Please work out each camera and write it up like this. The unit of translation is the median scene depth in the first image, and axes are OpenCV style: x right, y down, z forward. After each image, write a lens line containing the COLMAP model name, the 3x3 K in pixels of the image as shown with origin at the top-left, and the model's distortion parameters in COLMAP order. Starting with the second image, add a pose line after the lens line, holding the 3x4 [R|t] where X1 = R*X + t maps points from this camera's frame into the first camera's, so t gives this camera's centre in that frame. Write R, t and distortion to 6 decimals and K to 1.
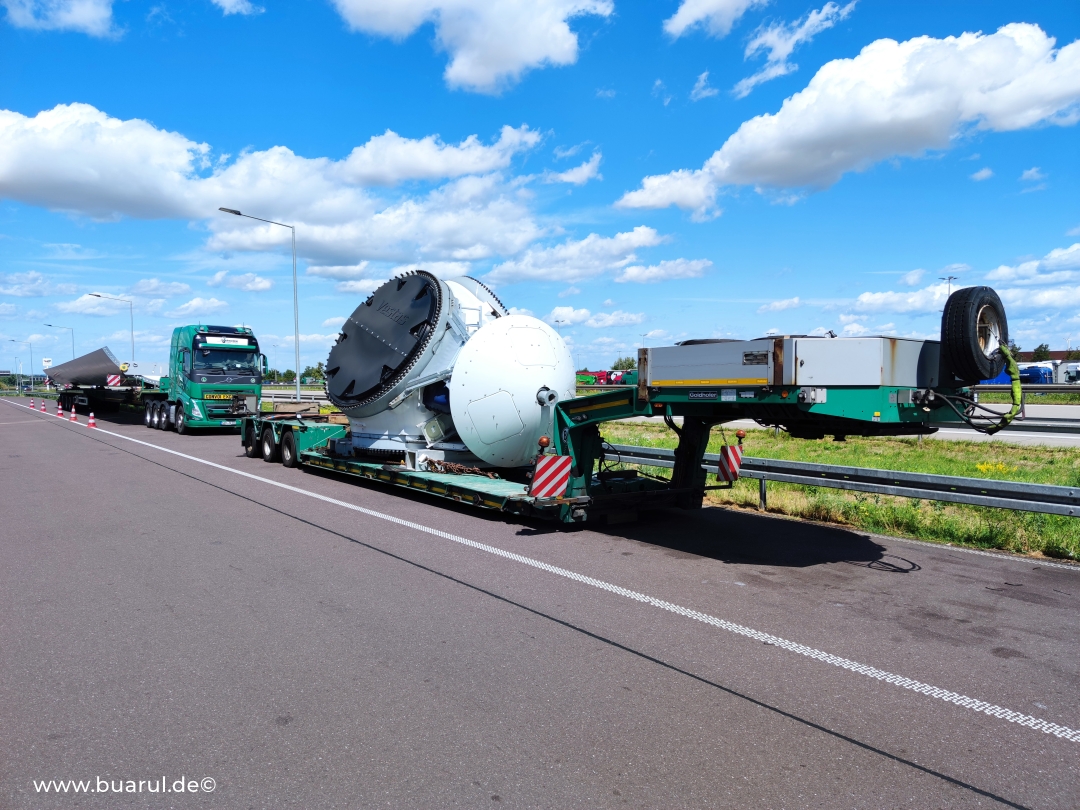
lens RADIAL K [[765.0, 0, 540.0], [0, 765.0, 405.0], [0, 0, 1]] dist [0.013183, -0.000813]
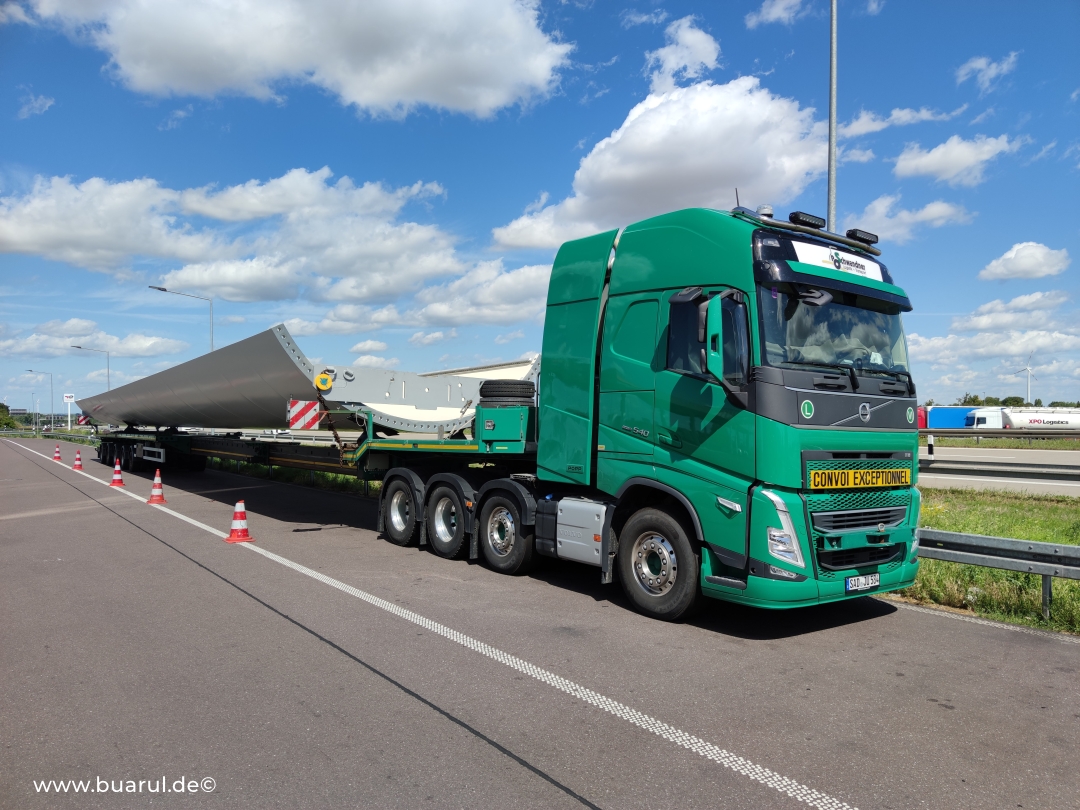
lens RADIAL K [[765.0, 0, 540.0], [0, 765.0, 405.0], [0, 0, 1]] dist [0.013183, -0.000813]
pose [[0.999881, 0.006099, -0.014186, -0.429725], [-0.006874, 0.998447, -0.055289, -0.017103], [0.013827, 0.055380, 0.998370, 0.624758]]
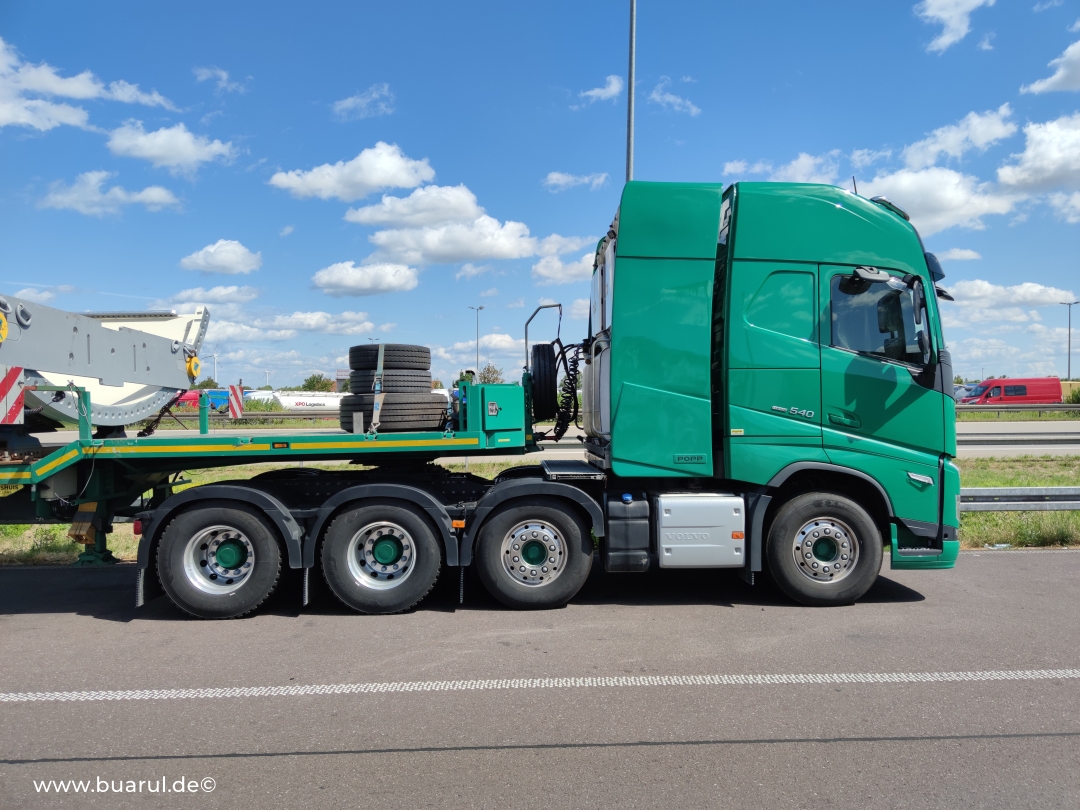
lens RADIAL K [[765.0, 0, 540.0], [0, 765.0, 405.0], [0, 0, 1]] dist [0.013183, -0.000813]
pose [[0.602117, -0.005264, 0.798390, -0.627975], [0.036182, 0.999131, -0.020700, -0.022610], [-0.797587, 0.041351, 0.601784, 0.791192]]
